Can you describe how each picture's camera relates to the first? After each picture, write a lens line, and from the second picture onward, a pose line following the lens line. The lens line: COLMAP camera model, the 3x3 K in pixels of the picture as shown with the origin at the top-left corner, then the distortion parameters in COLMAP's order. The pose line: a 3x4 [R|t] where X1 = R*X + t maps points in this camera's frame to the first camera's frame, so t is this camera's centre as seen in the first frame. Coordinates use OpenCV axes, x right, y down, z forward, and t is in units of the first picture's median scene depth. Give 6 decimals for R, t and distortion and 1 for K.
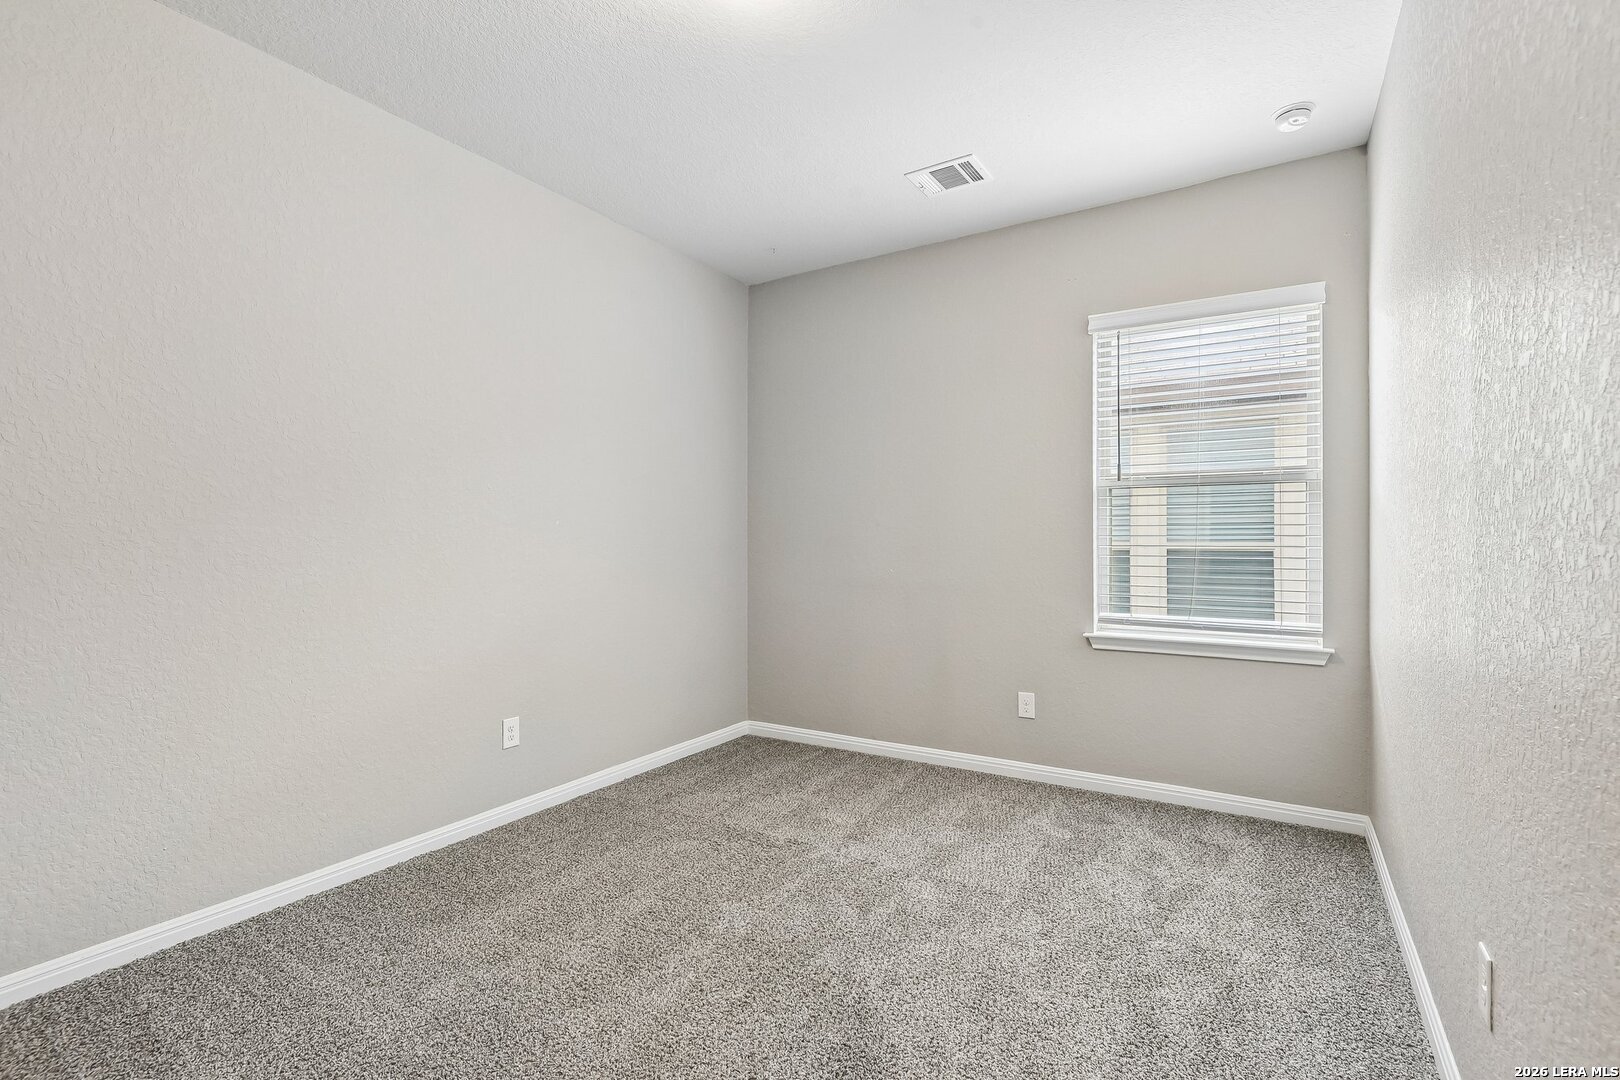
lens RADIAL K [[738.1, 0, 810.0], [0, 738.1, 540.0], [0, 0, 1]] dist [0.001490, -0.012006]
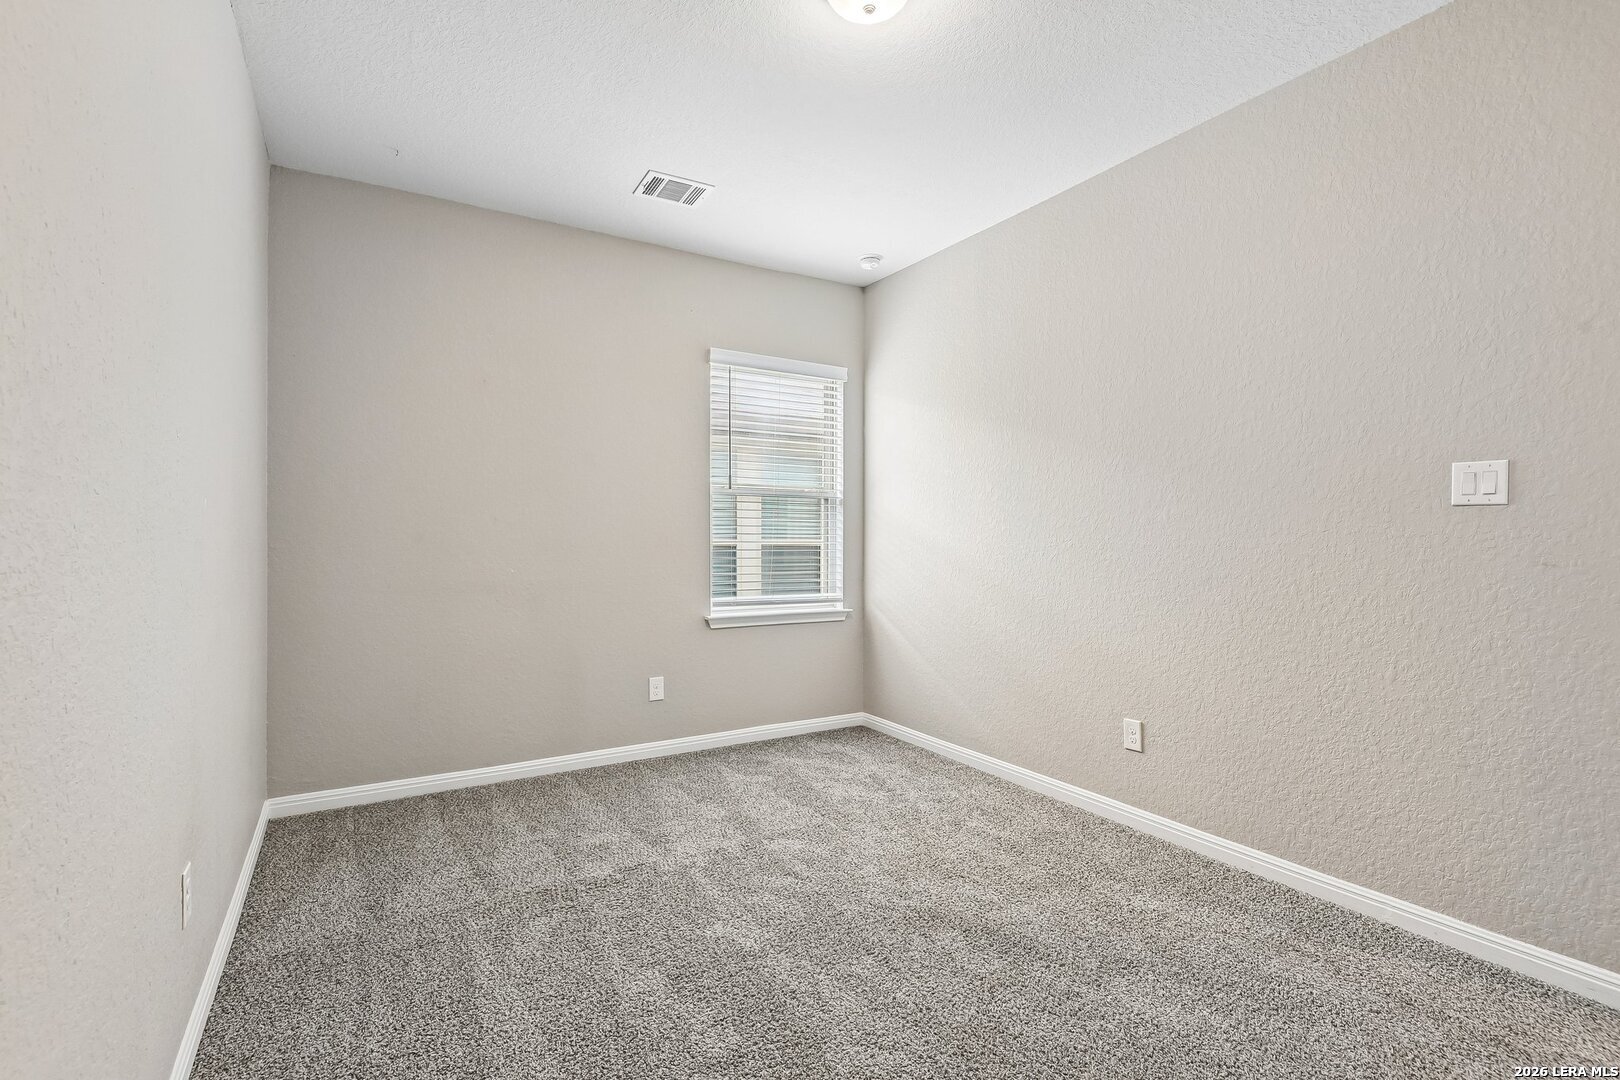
lens RADIAL K [[738.1, 0, 810.0], [0, 738.1, 540.0], [0, 0, 1]] dist [0.001490, -0.012006]
pose [[0.458123, -0.002166, 0.888886, -0.652729], [-0.005464, 0.999971, 0.005252, -0.003139], [-0.888872, -0.007263, 0.458098, 0.345514]]
